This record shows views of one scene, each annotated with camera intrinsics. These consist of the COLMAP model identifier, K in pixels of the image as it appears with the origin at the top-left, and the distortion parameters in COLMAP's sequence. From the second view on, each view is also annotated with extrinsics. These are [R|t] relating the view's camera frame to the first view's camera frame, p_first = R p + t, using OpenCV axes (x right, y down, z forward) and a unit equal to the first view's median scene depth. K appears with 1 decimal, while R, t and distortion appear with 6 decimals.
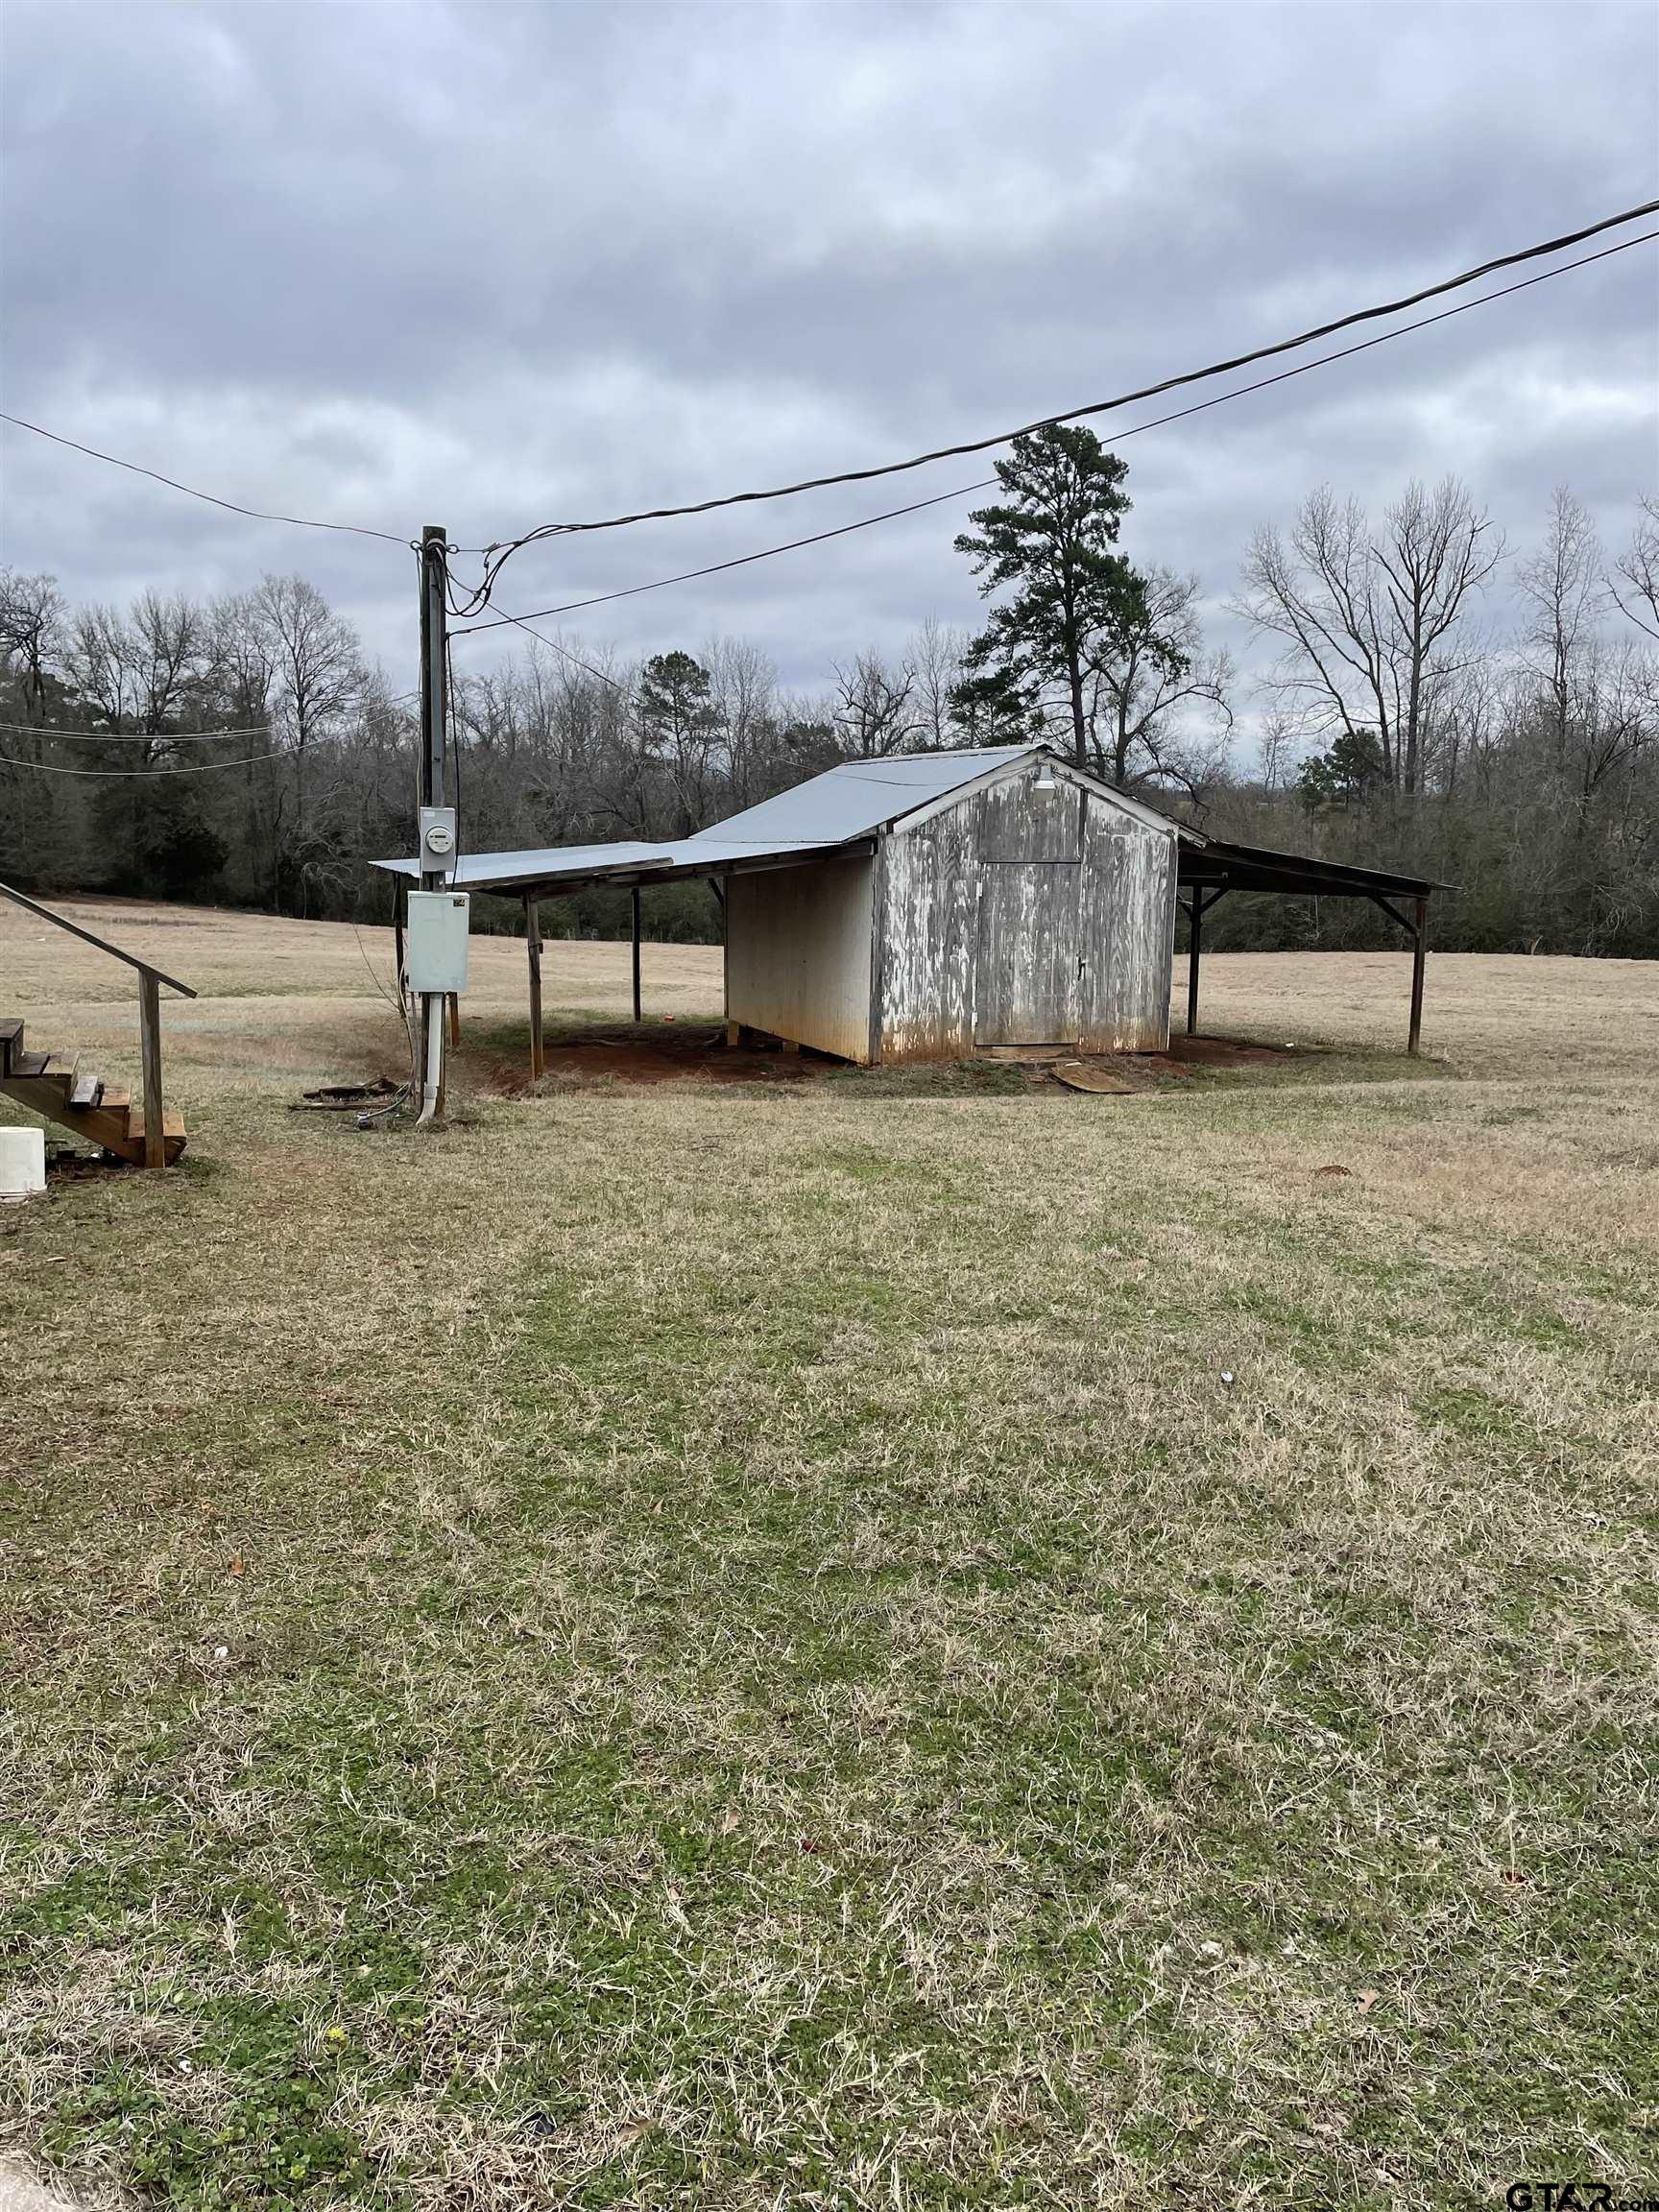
lens RADIAL K [[1638.5, 0, 830.4], [0, 1638.5, 1096.5], [0, 0, 1]] dist [0.089942, -0.108574]
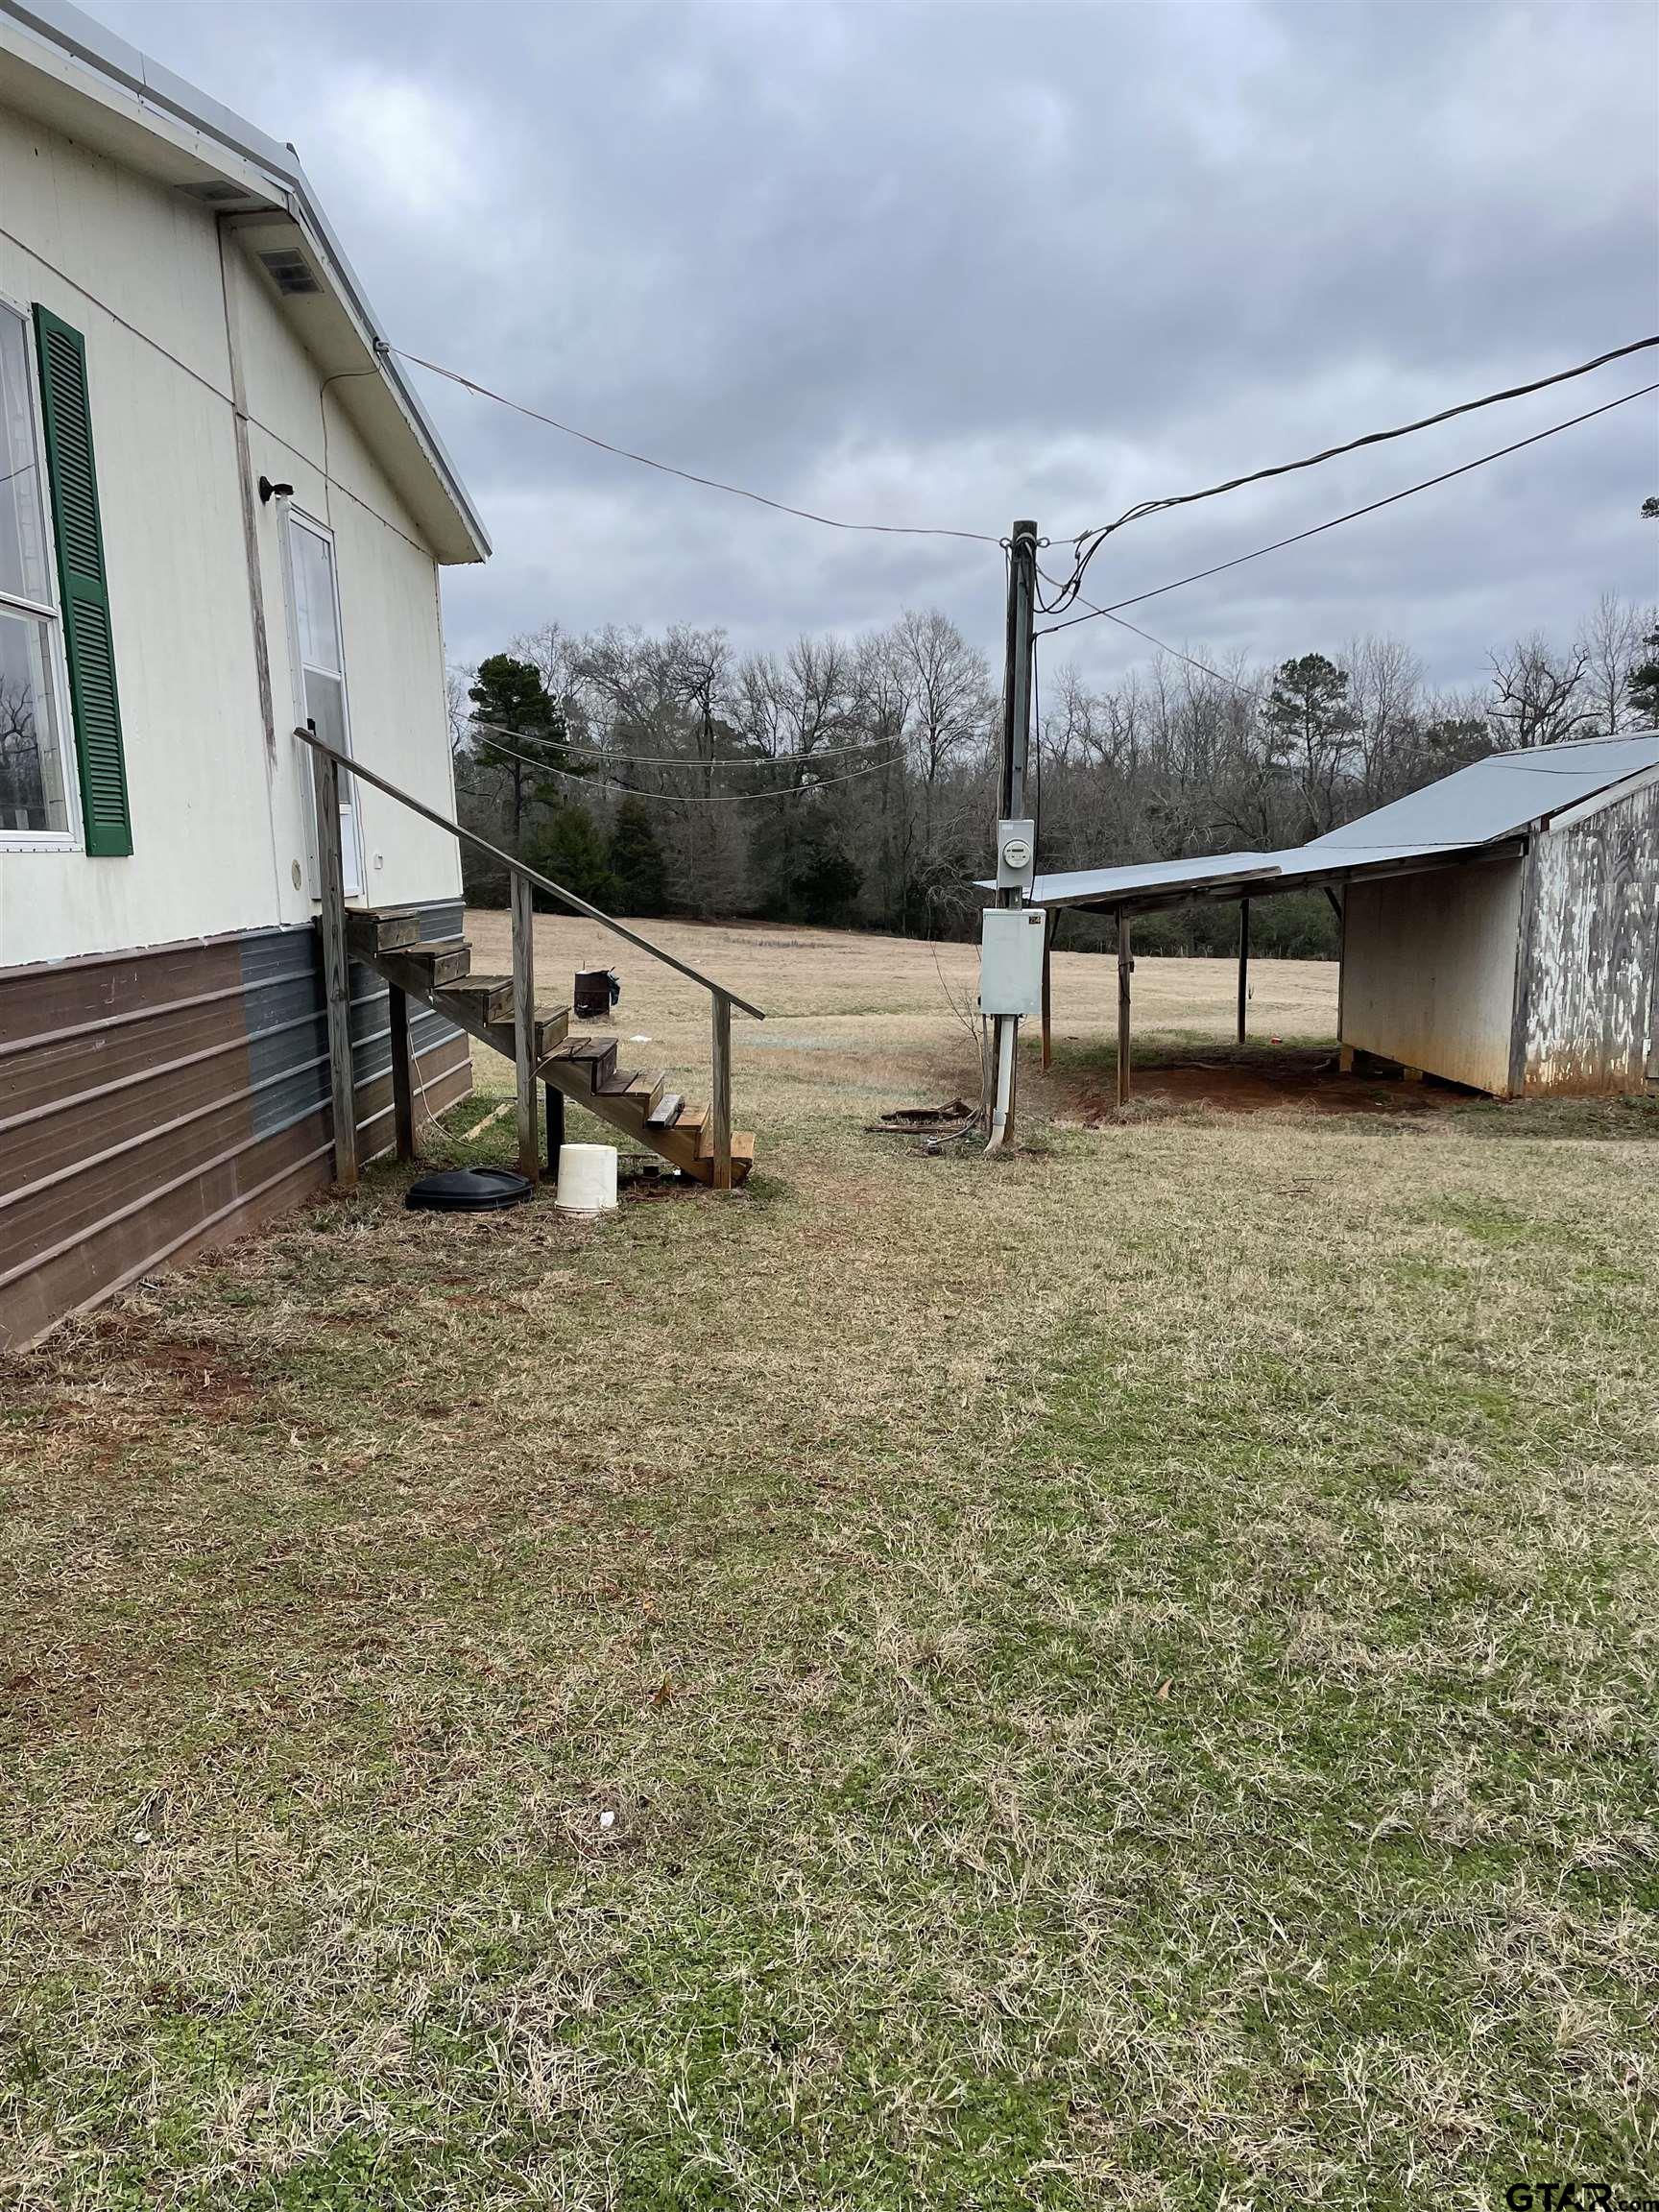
lens RADIAL K [[1638.5, 0, 837.5], [0, 1638.5, 1122.0], [0, 0, 1]] dist [0.089942, -0.108574]
pose [[0.934038, 0.031174, -0.355811, 0.010974], [-0.029564, 0.999513, 0.009962, -0.010764], [0.355948, 0.001214, 0.934505, 0.115345]]
